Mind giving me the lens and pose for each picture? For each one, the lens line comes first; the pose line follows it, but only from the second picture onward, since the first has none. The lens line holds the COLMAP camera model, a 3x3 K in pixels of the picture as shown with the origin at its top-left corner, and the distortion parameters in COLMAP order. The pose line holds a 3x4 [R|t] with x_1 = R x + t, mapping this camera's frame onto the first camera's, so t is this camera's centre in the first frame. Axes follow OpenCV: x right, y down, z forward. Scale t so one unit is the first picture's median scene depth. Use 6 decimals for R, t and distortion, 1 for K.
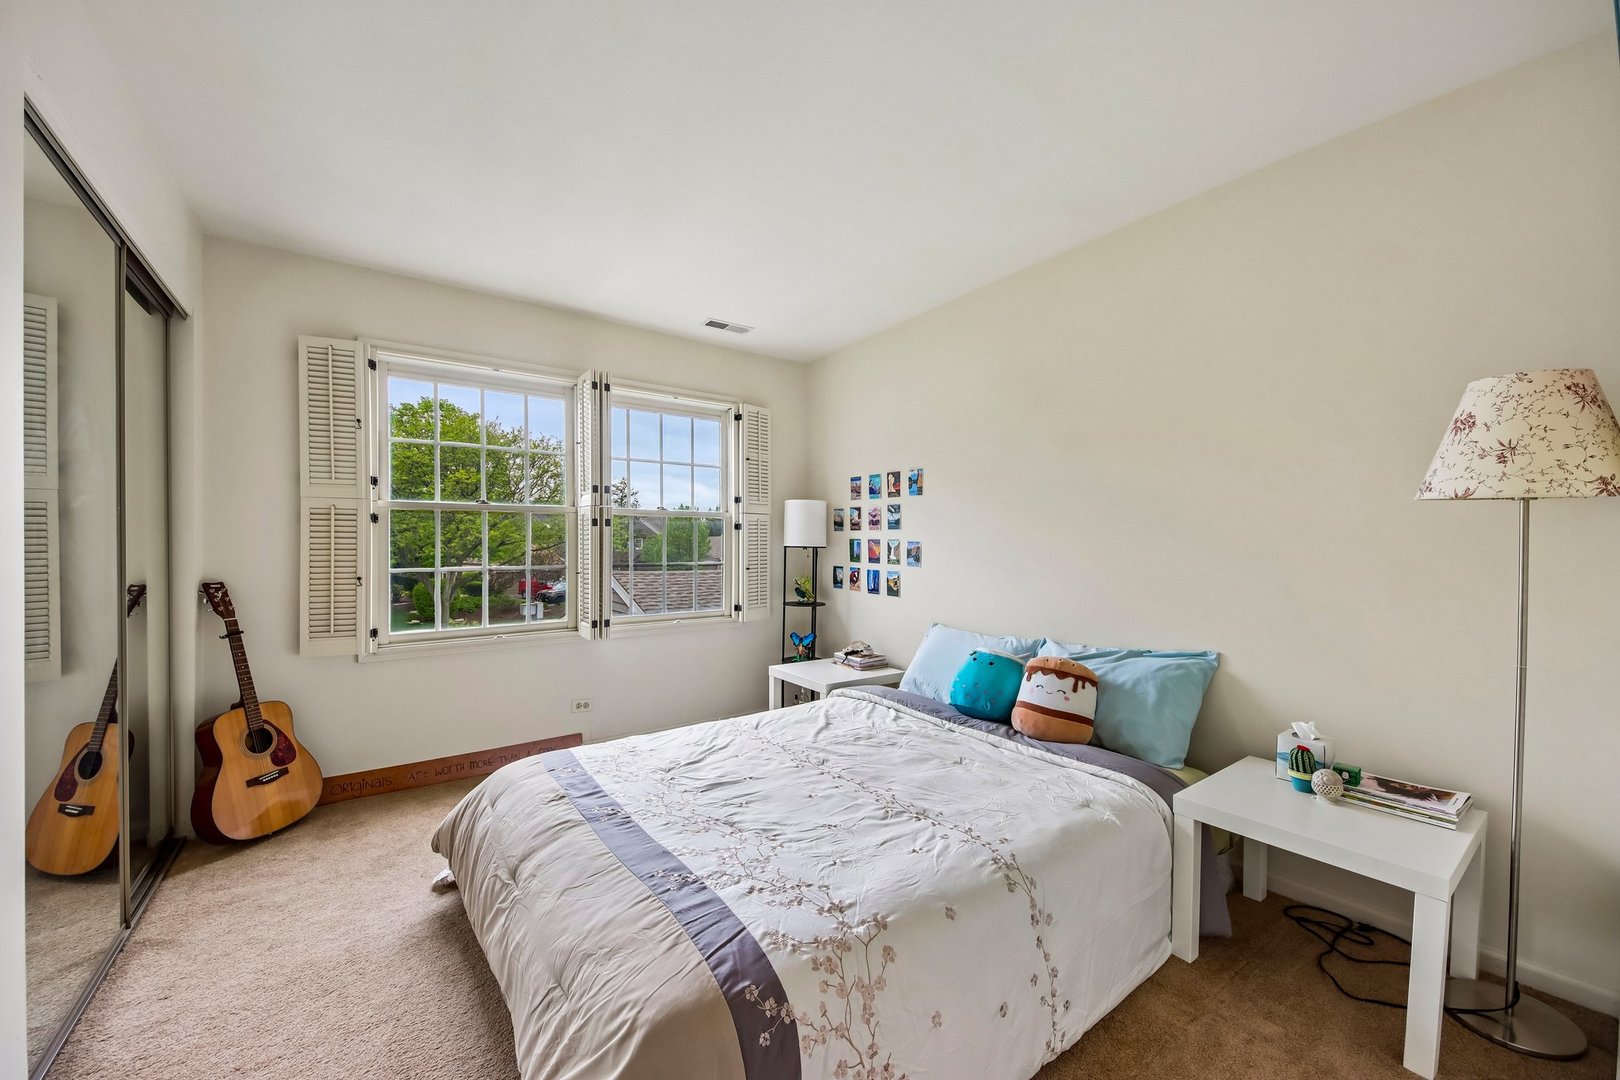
lens RADIAL K [[606.0, 0, 804.9], [0, 606.0, 548.5], [0, 0, 1]] dist [0.037264, -0.024467]
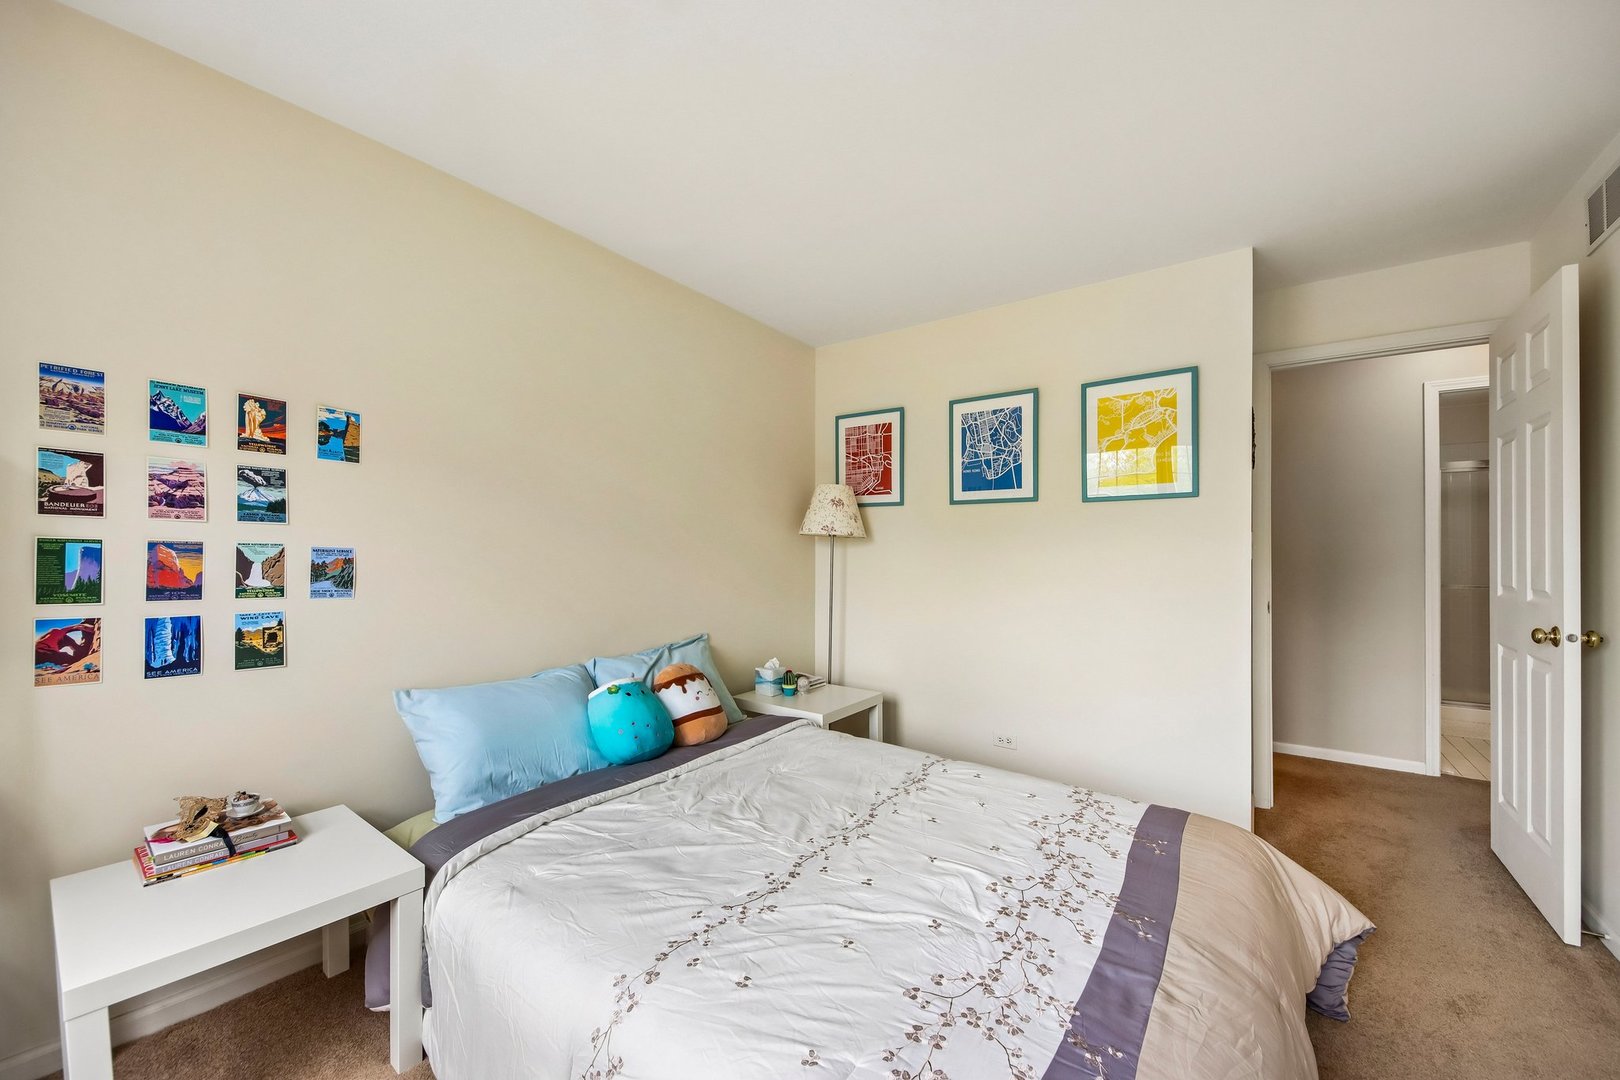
lens RADIAL K [[606.0, 0, 804.9], [0, 606.0, 548.5], [0, 0, 1]] dist [0.037264, -0.024467]
pose [[-0.310576, 0.006556, 0.950526, -0.423092], [0.002143, 0.999979, -0.006197, -0.007362], [-0.950546, 0.000113, -0.310583, 0.747215]]
